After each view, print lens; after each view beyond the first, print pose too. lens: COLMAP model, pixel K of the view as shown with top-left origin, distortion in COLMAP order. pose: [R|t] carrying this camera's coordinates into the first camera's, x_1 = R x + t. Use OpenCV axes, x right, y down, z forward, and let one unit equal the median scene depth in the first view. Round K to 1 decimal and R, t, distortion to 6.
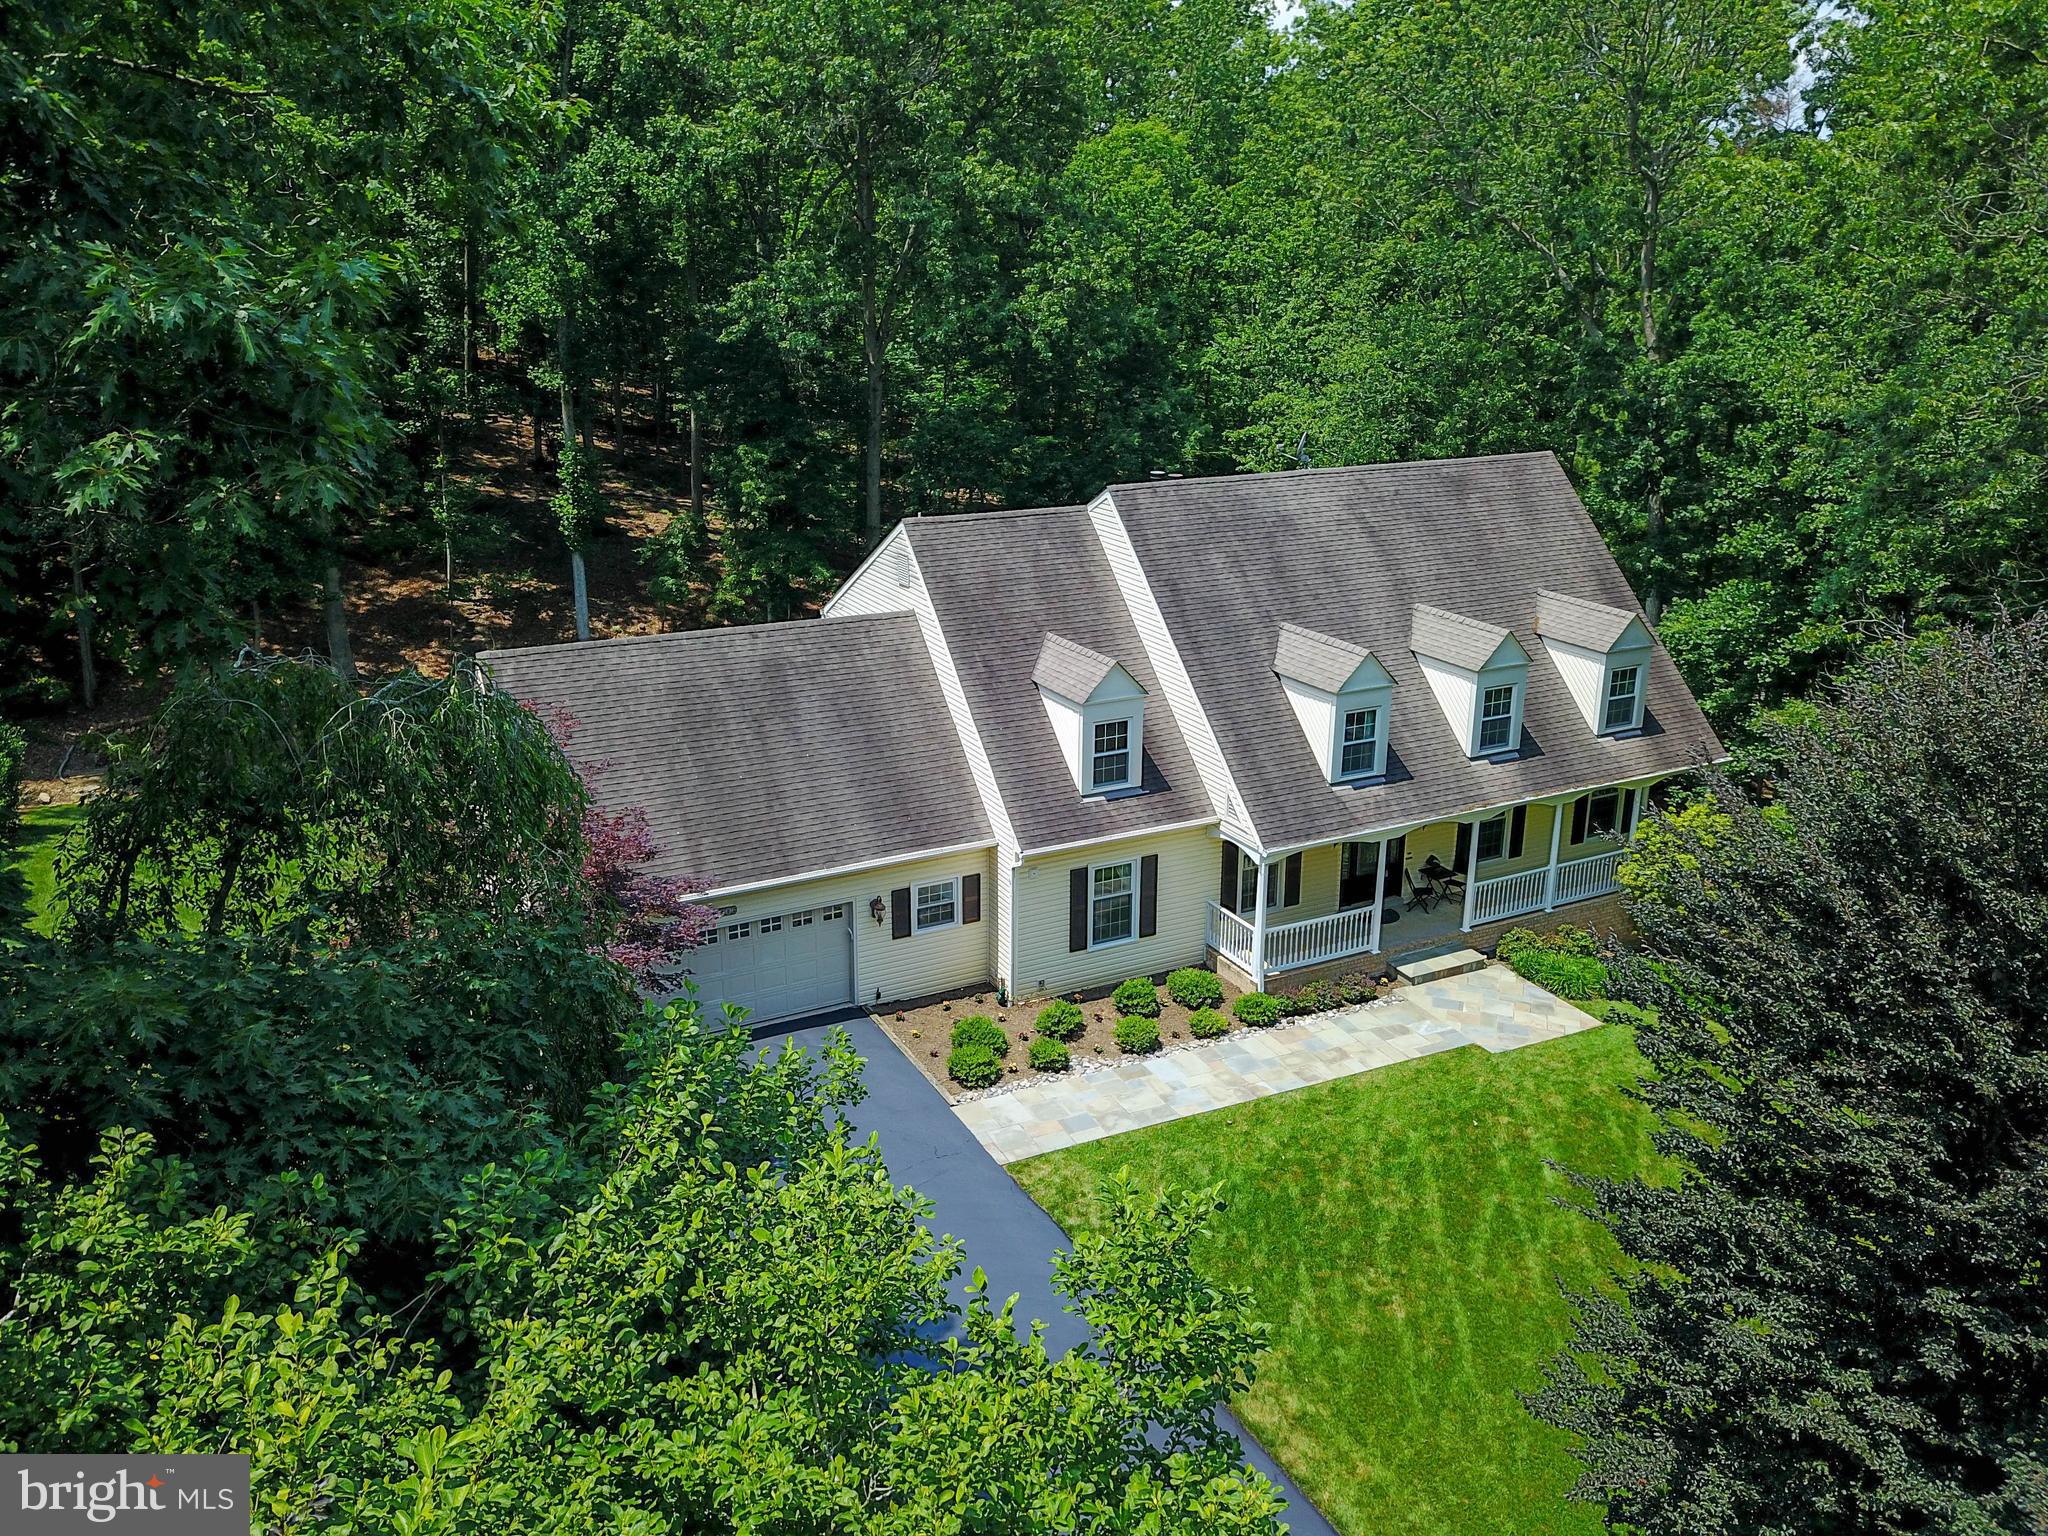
lens RADIAL K [[1553.0, 0, 1019.6], [0, 1553.0, 769.6], [0, 0, 1]] dist [0.031150, -0.001236]
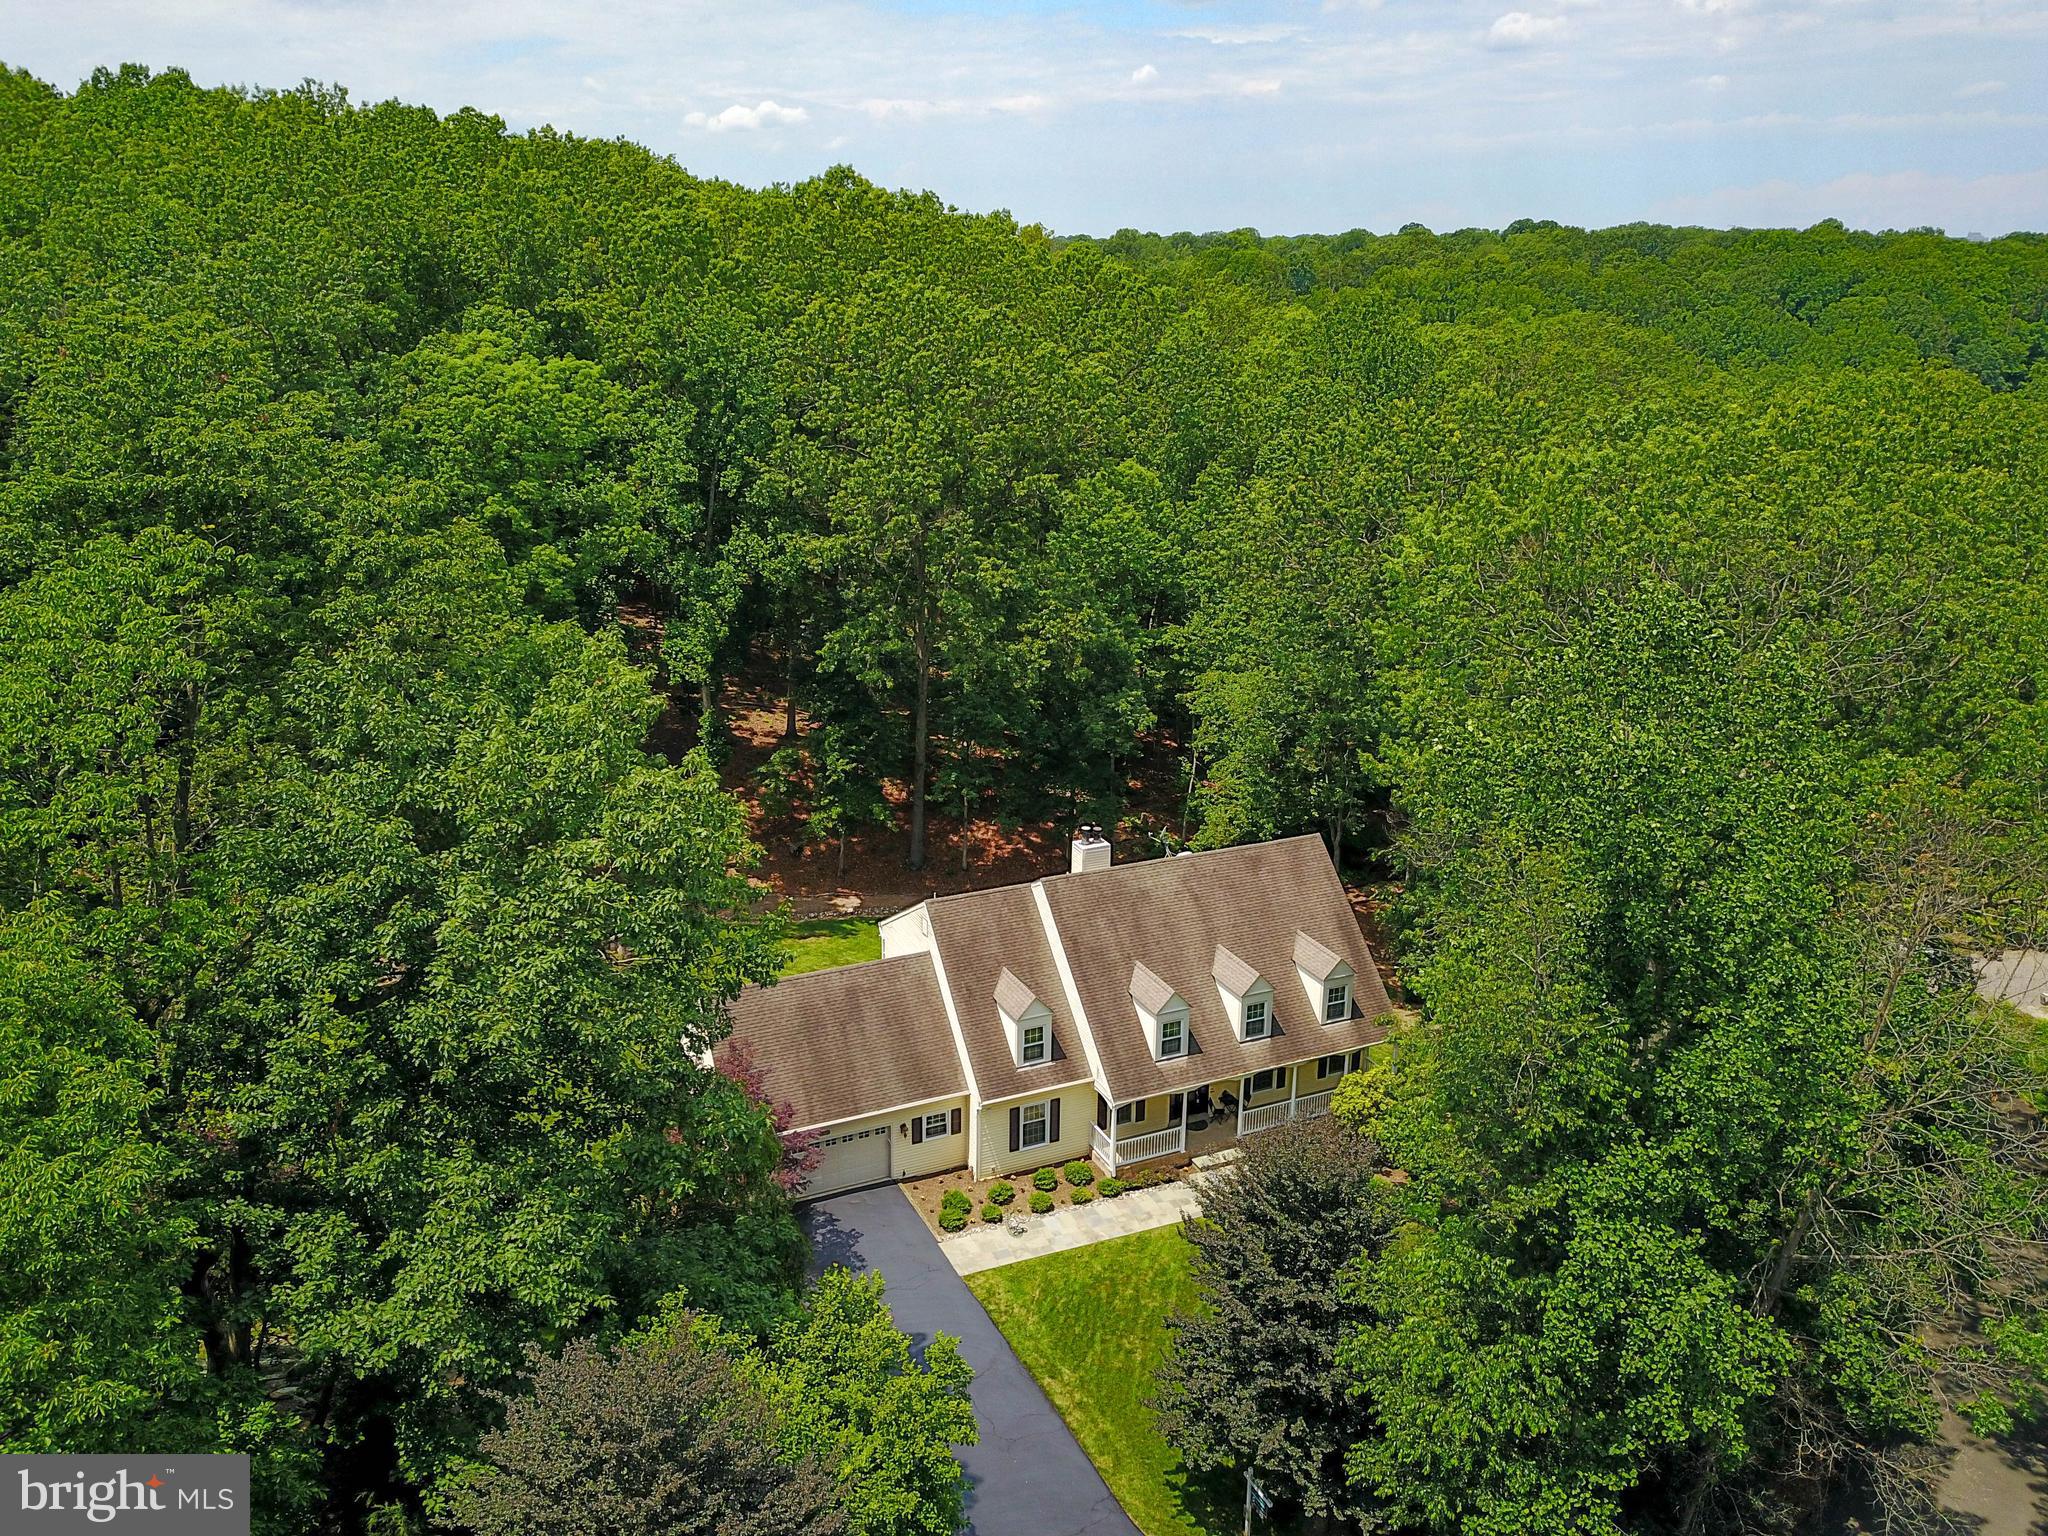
lens RADIAL K [[1553.0, 0, 1027.1], [0, 1553.0, 764.6], [0, 0, 1]] dist [0.031150, -0.001236]
pose [[0.999300, 0.017600, -0.033010, 0.106759], [-0.017994, 0.999770, -0.011667, -0.319746], [0.032798, 0.012253, 0.999387, -0.843447]]
